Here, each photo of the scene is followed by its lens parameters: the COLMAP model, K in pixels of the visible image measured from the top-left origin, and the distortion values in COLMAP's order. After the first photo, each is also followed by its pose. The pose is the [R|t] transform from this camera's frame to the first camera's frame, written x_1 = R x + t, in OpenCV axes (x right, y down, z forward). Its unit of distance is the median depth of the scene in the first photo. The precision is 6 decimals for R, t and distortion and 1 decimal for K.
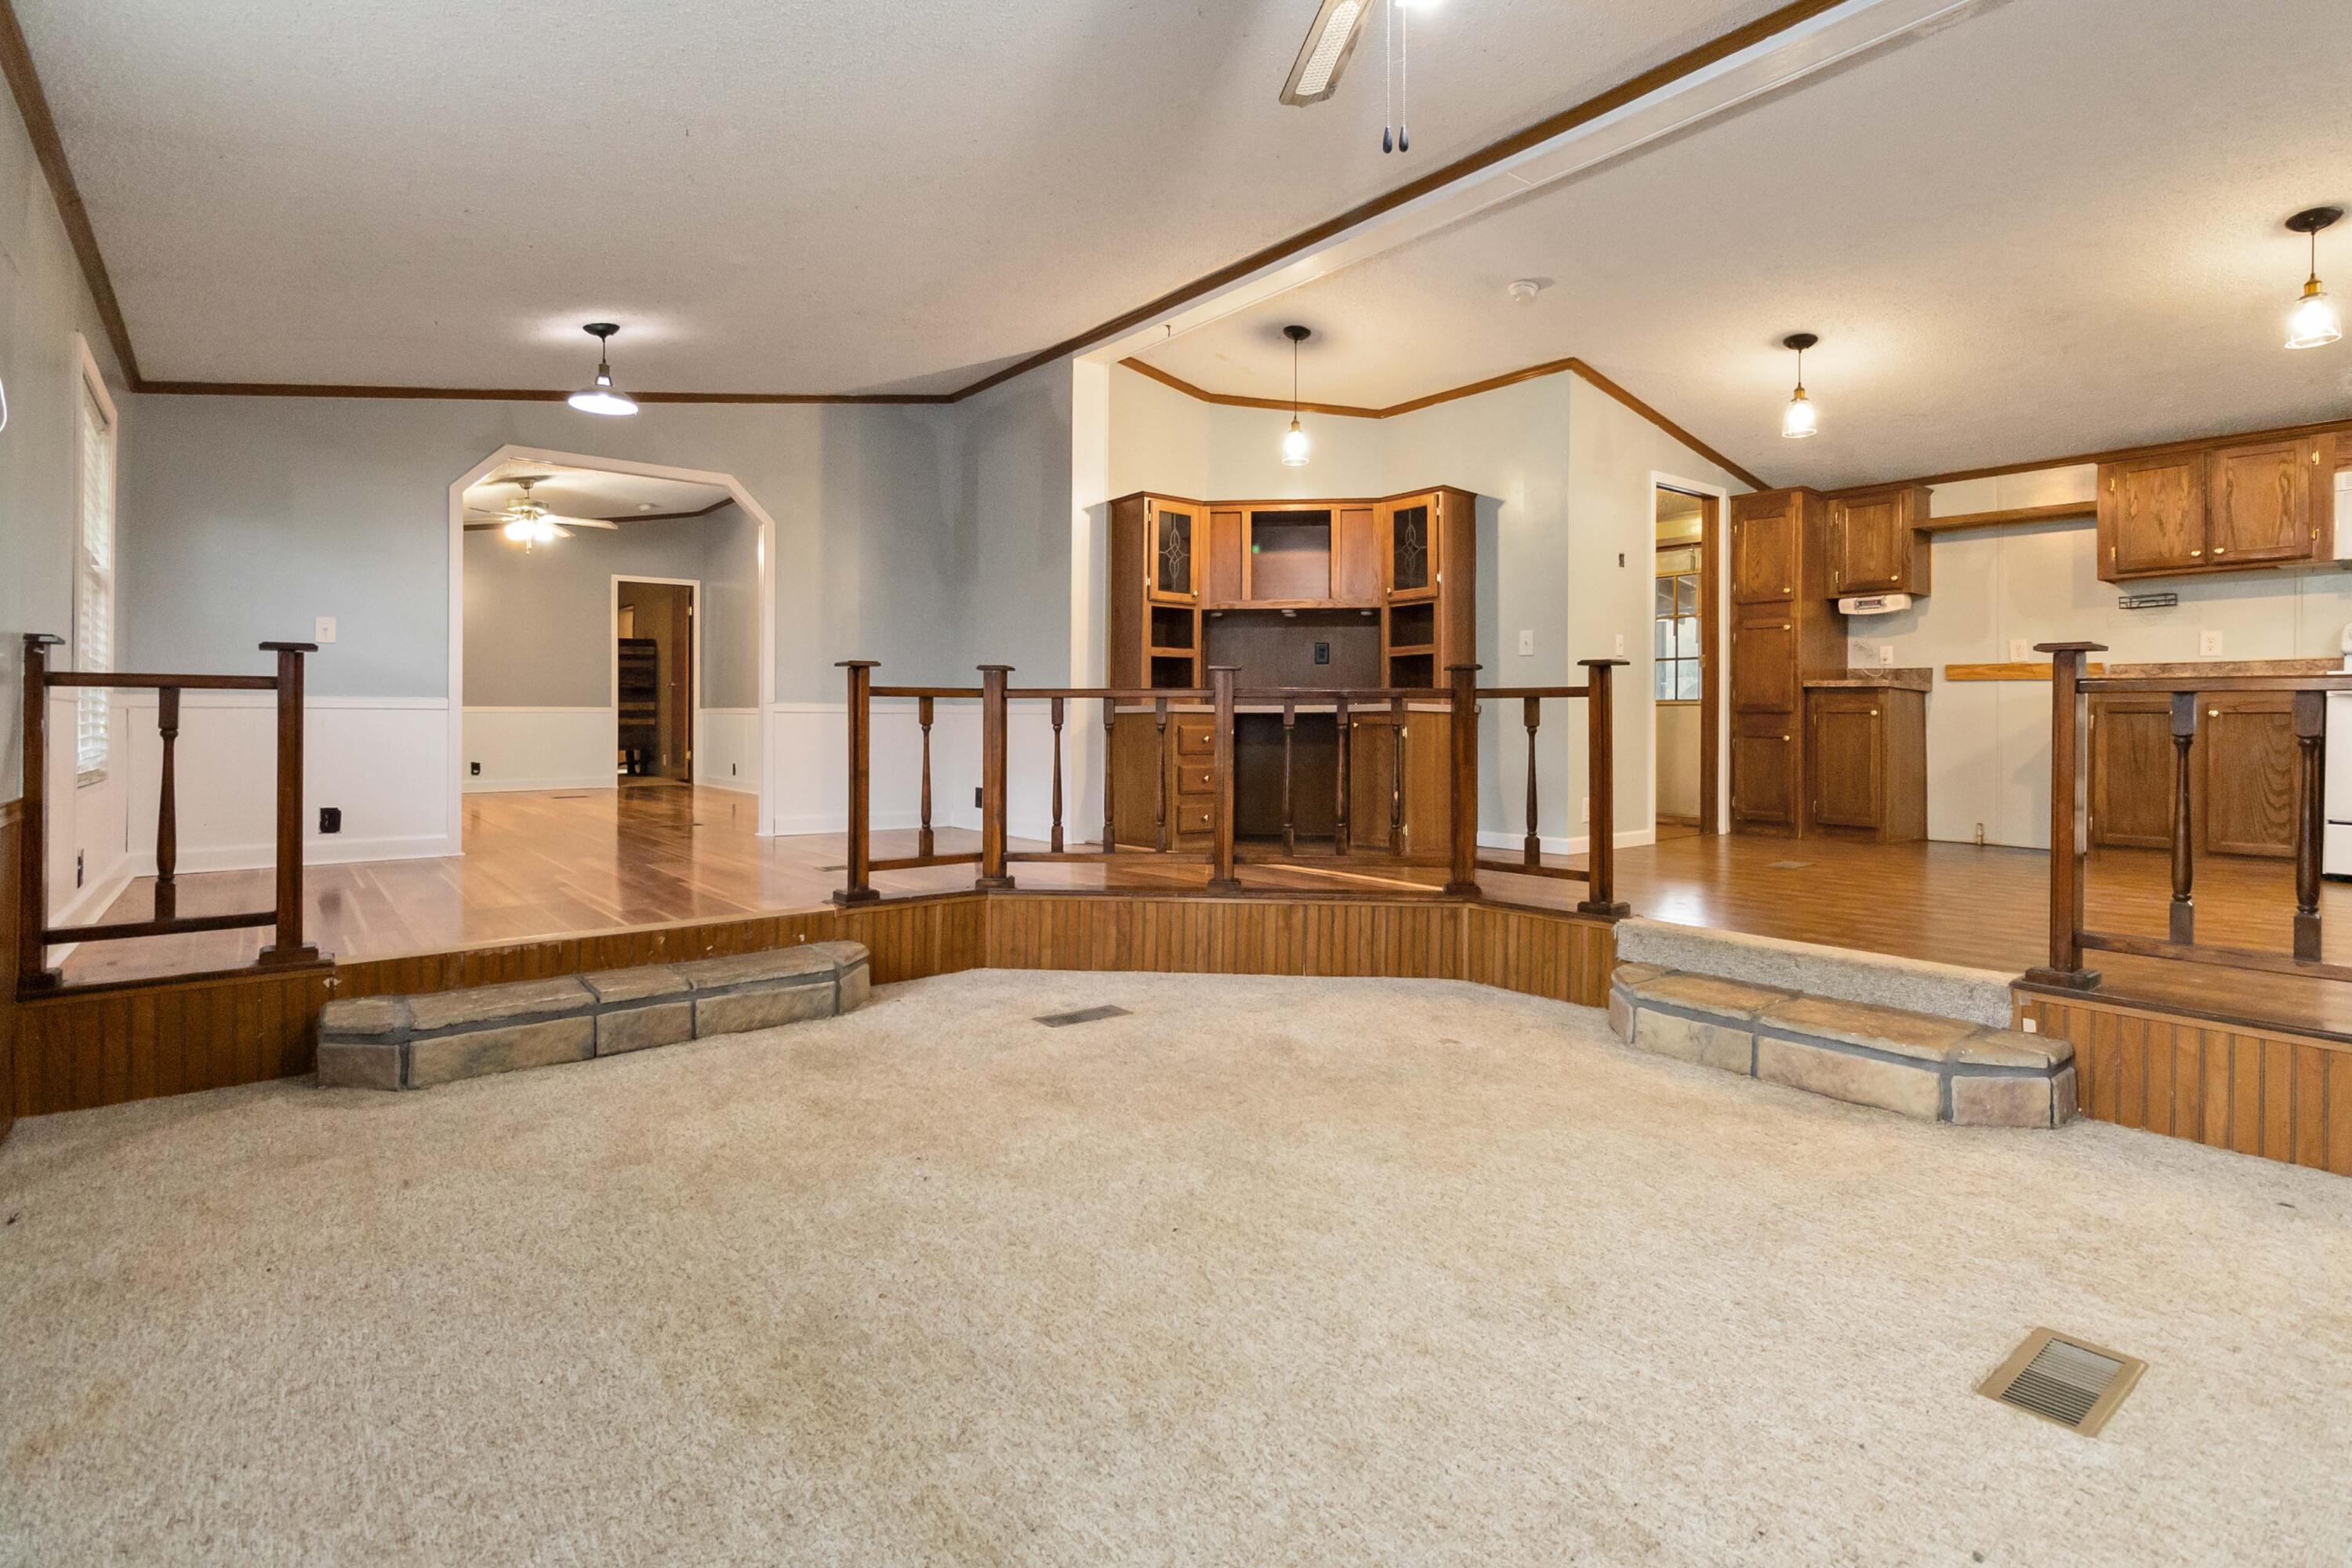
lens RADIAL K [[1136.0, 0, 1178.1], [0, 1136.0, 721.9], [0, 0, 1]] dist [-0.001051, -0.000375]
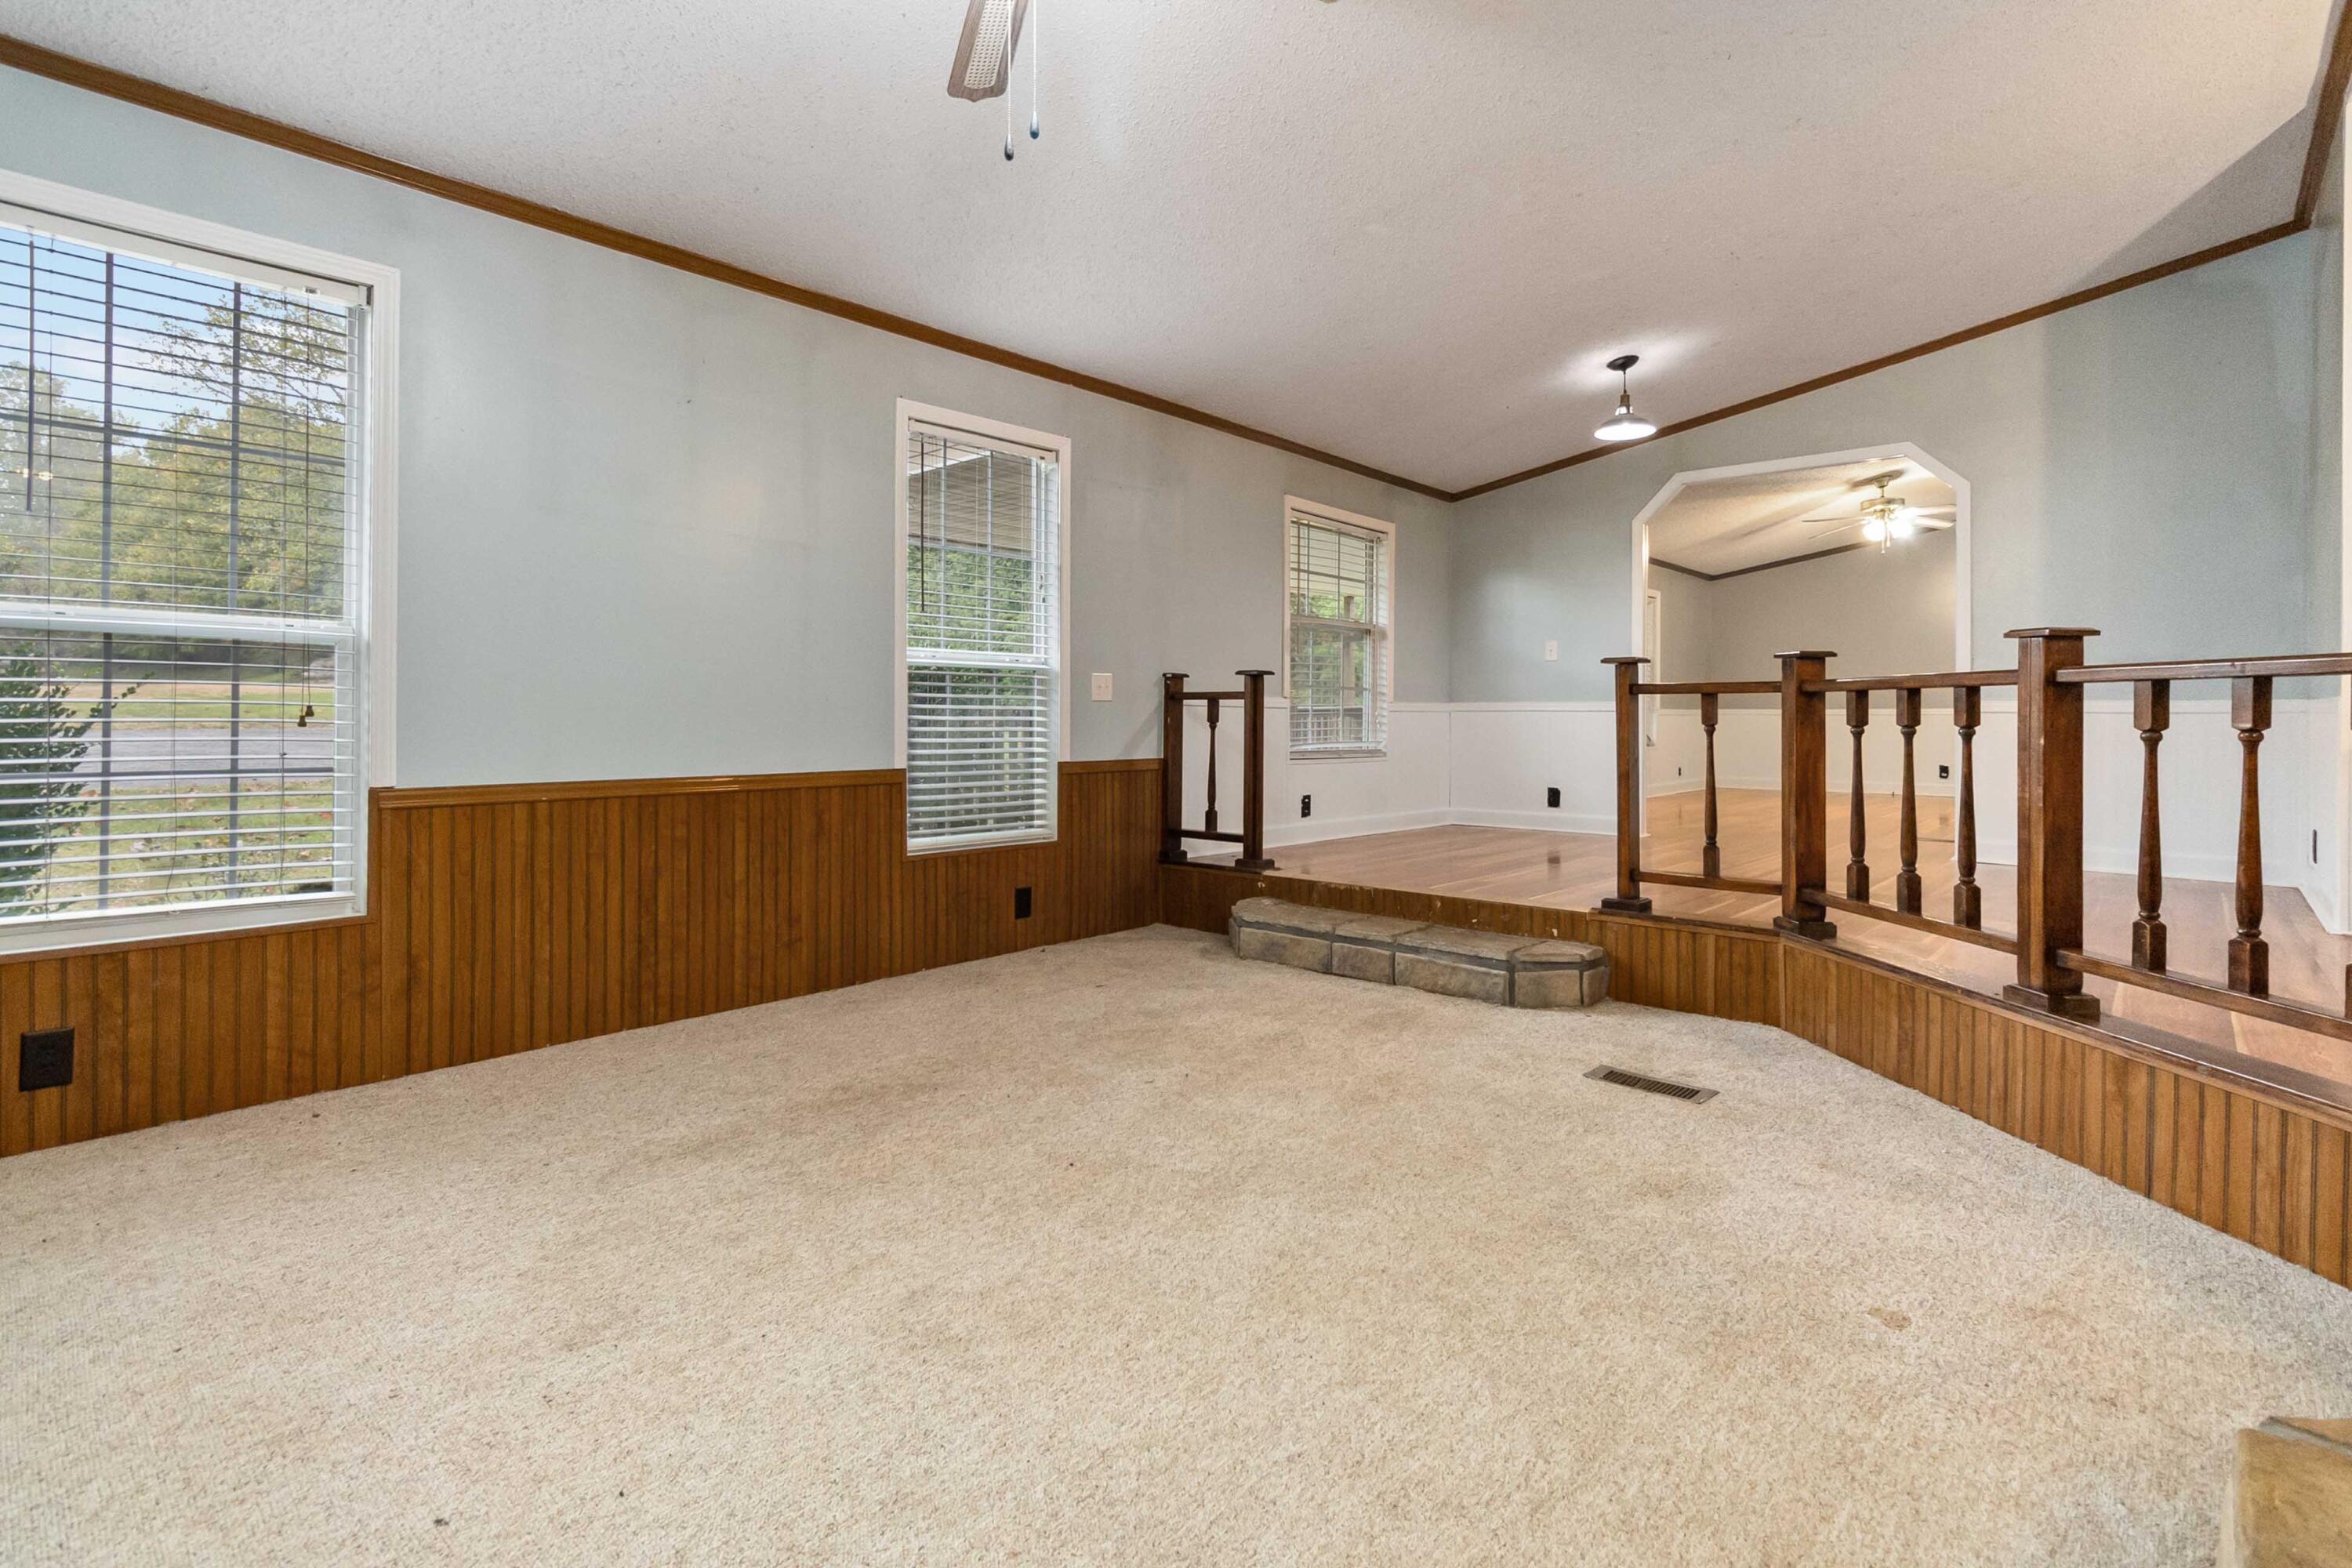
lens RADIAL K [[1119.8, 0, 1174.1], [0, 1119.8, 720.4], [0, 0, 1]] dist [-0.000329, 0.000233]
pose [[0.163765, 0.002904, -0.986495, 0.745228], [-0.006839, 0.999975, 0.001808, -0.000125], [0.986476, 0.006451, 0.163781, 0.609646]]
